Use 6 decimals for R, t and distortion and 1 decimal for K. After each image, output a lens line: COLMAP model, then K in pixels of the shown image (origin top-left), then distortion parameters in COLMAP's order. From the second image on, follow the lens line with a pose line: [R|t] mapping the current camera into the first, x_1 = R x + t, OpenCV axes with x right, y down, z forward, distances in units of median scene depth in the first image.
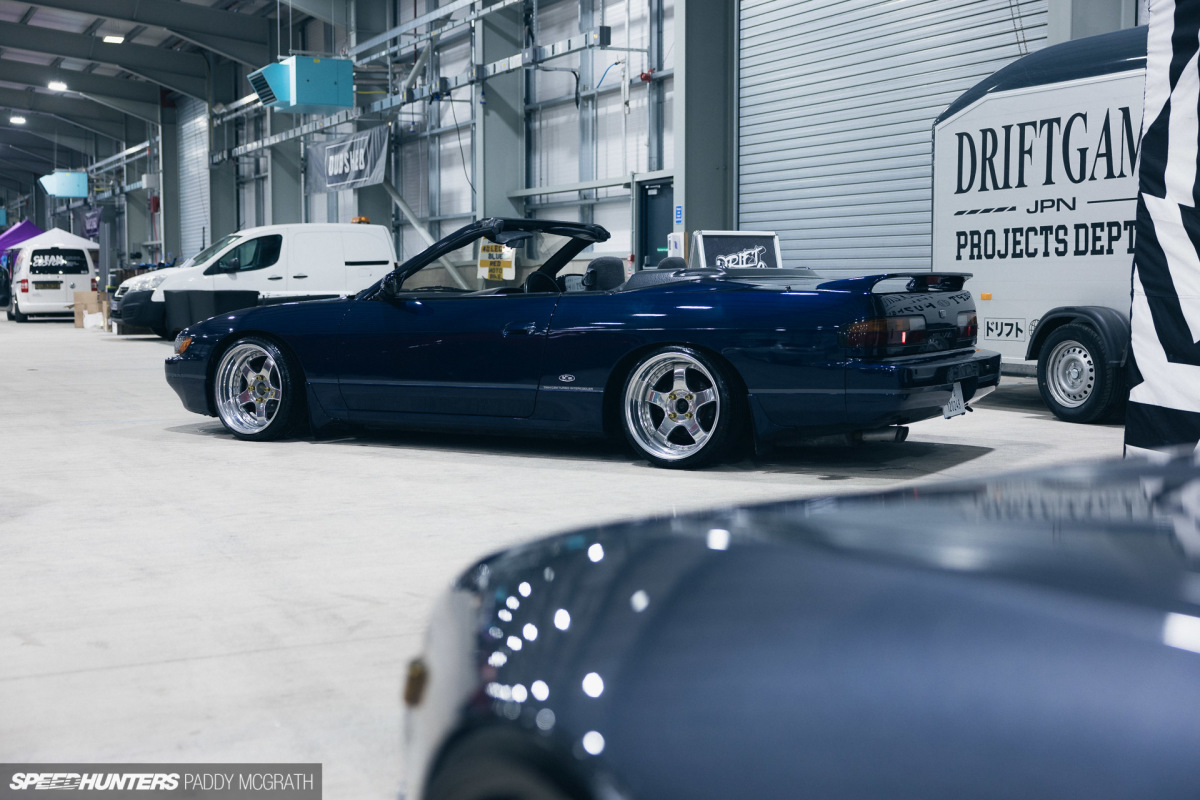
lens RADIAL K [[1553.1, 0, 600.0], [0, 1553.1, 400.0], [0, 0, 1]] dist [-0.005272, 0.007876]
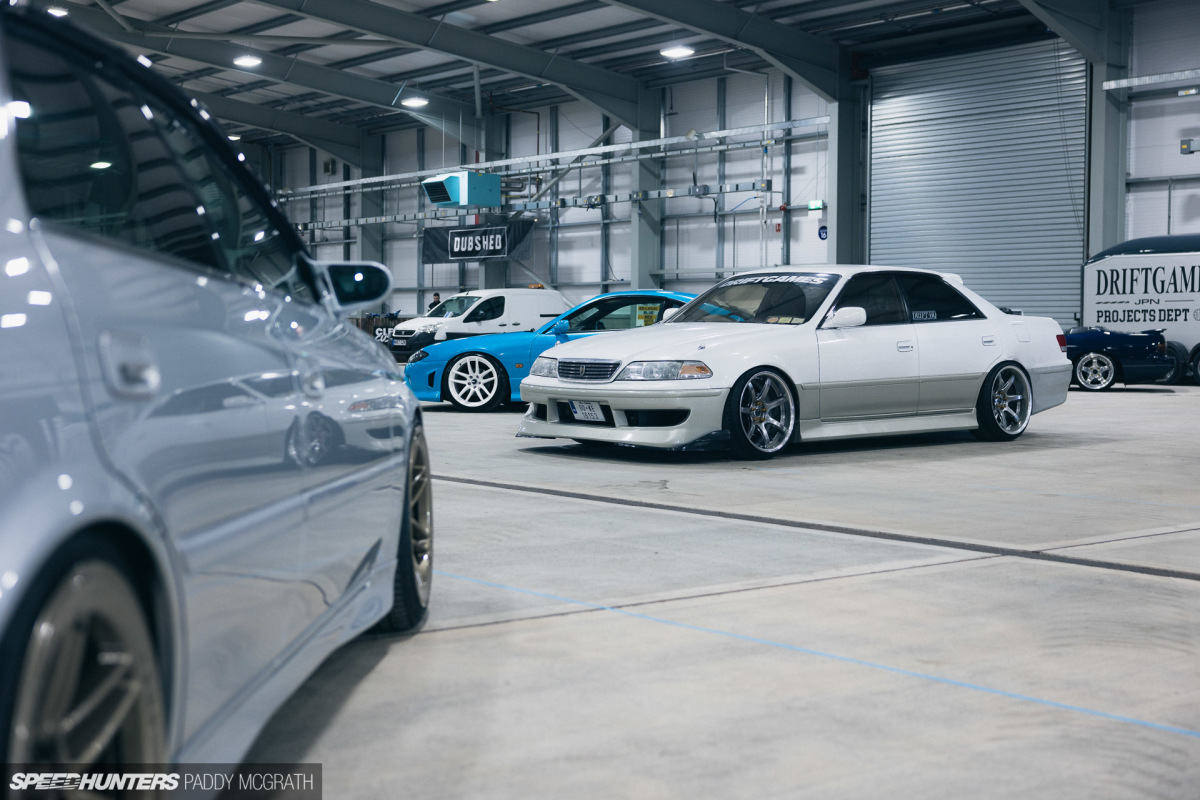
lens RADIAL K [[1613.0, 0, 600.0], [0, 1613.0, 400.0], [0, 0, 1]] dist [0.017799, 0.021331]
pose [[0.972033, -0.003730, 0.234815, -1.172971], [0.010917, 0.999511, -0.029315, 0.101566], [-0.234590, 0.031058, 0.971598, -1.328448]]
